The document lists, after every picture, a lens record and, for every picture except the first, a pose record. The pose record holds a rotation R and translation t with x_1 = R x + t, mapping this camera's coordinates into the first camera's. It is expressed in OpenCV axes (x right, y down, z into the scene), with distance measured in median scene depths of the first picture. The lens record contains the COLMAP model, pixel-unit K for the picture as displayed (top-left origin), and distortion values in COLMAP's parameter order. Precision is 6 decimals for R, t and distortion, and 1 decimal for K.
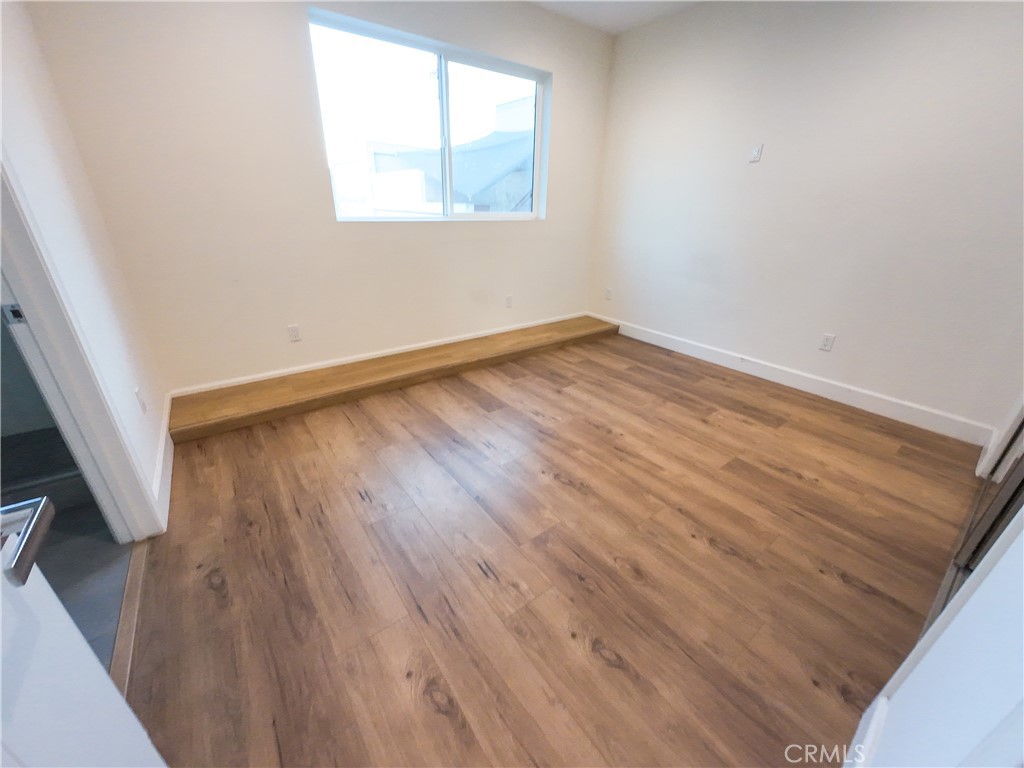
lens RADIAL K [[395.4, 0, 509.6], [0, 395.4, 380.7], [0, 0, 1]] dist [-0.002543, -0.000108]
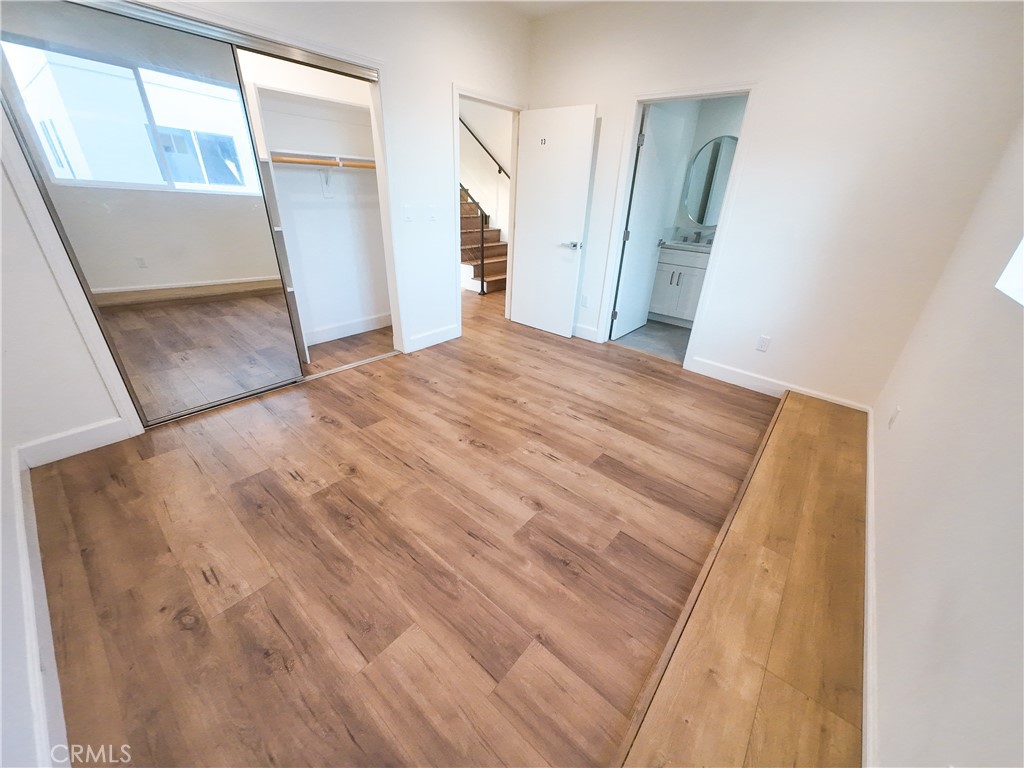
lens RADIAL K [[379.4, 0, 511.9], [0, 379.4, 399.2], [0, 0, 1]] dist [0.001288, 0.000150]
pose [[-0.970904, 0.050168, -0.234155, 0.371550], [-0.157309, 0.603624, 0.781596, -0.684311], [0.180553, 0.795689, -0.578169, 1.475688]]
